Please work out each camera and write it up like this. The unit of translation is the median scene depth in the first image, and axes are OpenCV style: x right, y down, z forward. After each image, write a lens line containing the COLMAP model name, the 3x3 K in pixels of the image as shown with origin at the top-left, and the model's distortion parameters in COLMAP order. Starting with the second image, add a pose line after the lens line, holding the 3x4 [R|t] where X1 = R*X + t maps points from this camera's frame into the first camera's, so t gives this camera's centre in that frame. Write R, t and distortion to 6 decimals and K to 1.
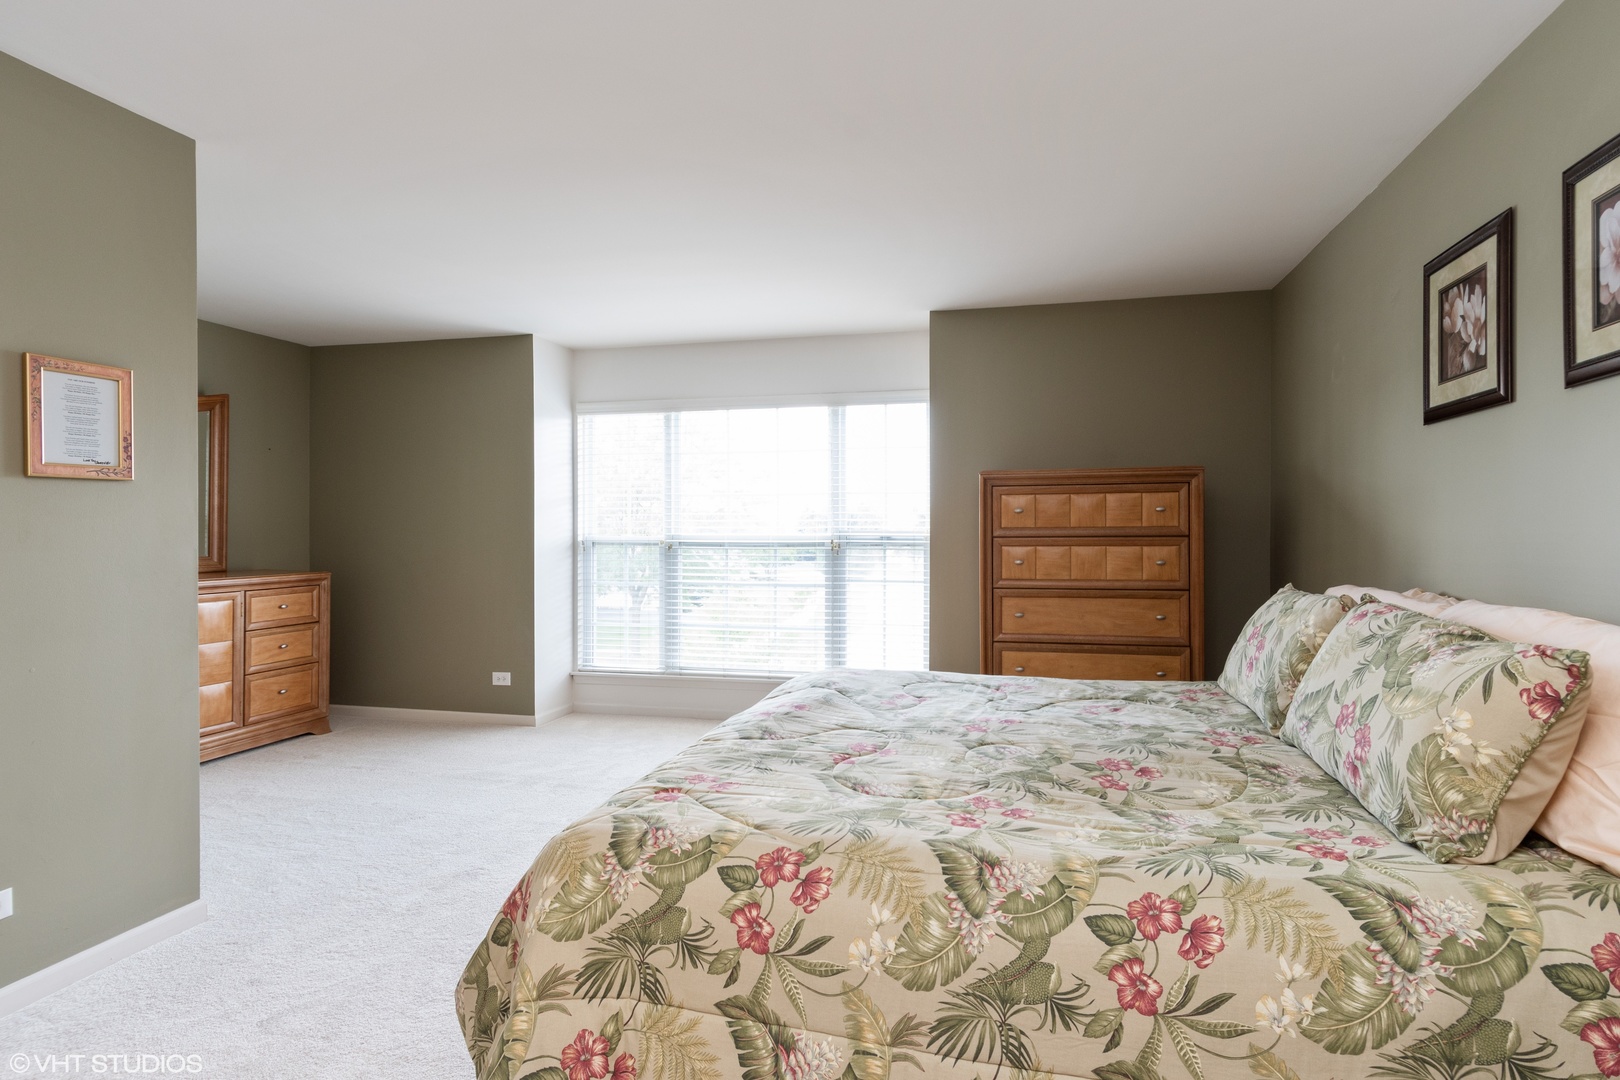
lens RADIAL K [[851.2, 0, 810.3], [0, 851.2, 533.5], [0, 0, 1]] dist [0.012488, -0.004020]
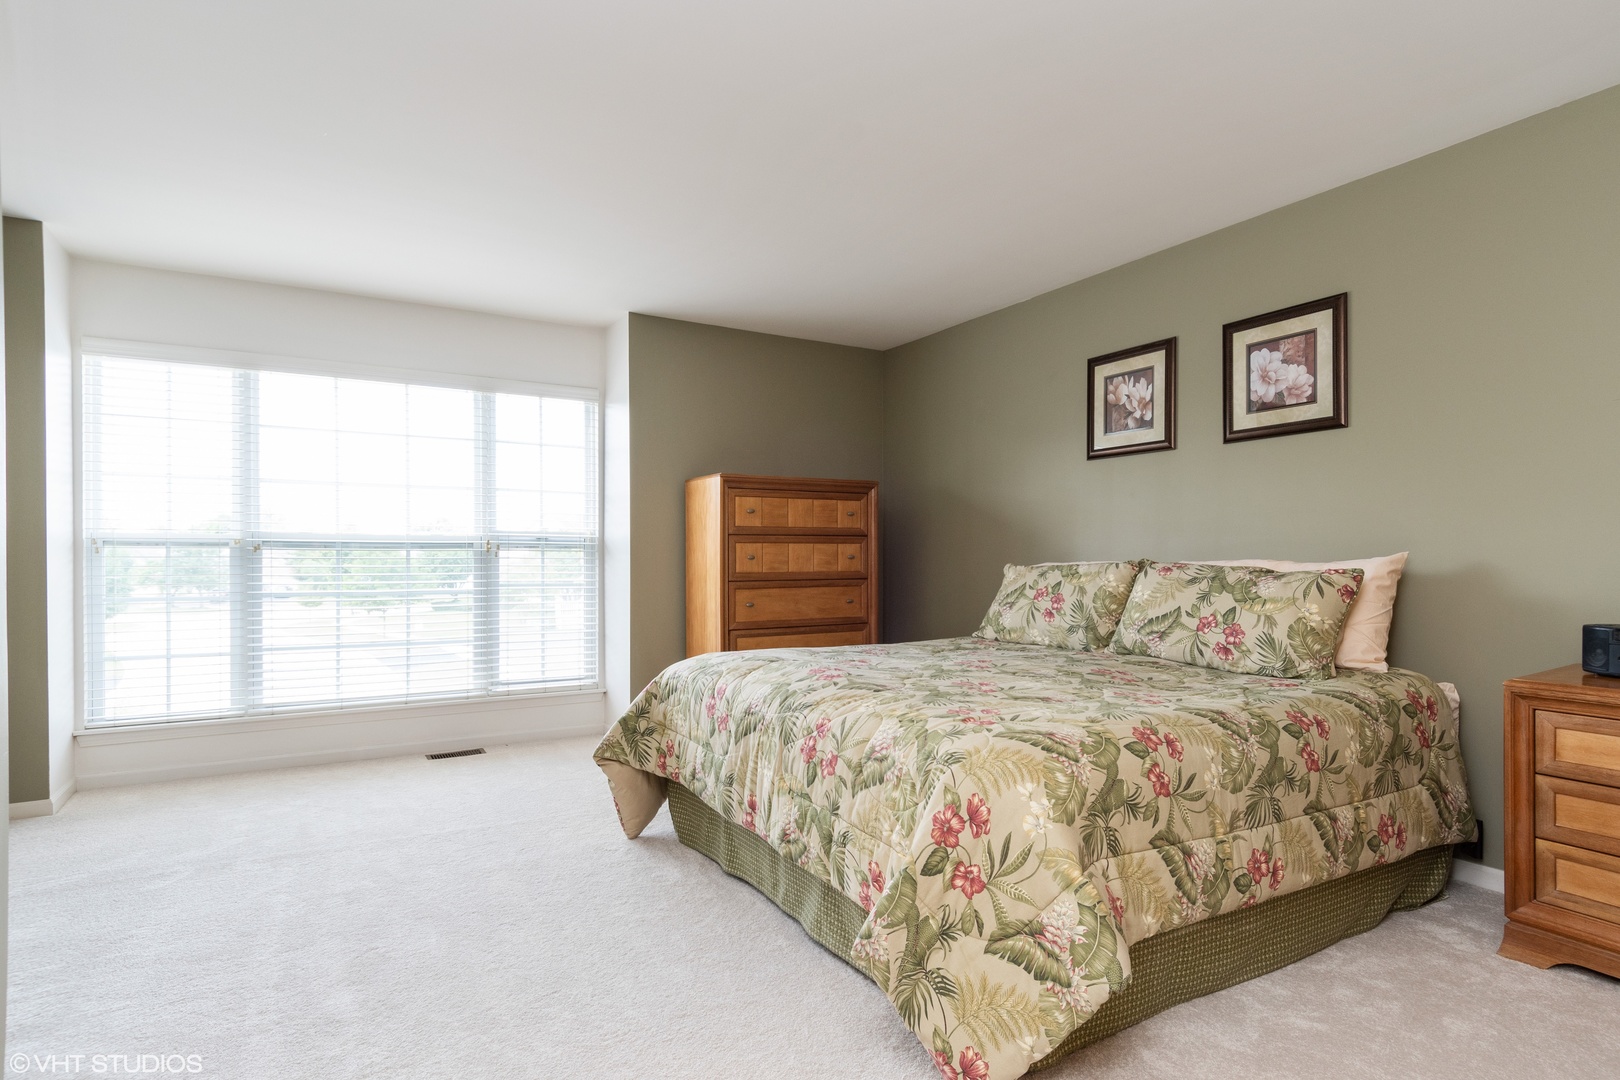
lens RADIAL K [[851.2, 0, 825.5], [0, 851.2, 572.6], [0, 0, 1]] dist [0.012488, -0.004020]
pose [[0.710916, -0.011533, 0.703182, -0.848228], [0.000297, 0.999870, 0.016098, 0.064597], [-0.703277, -0.011236, 0.710828, 0.247355]]
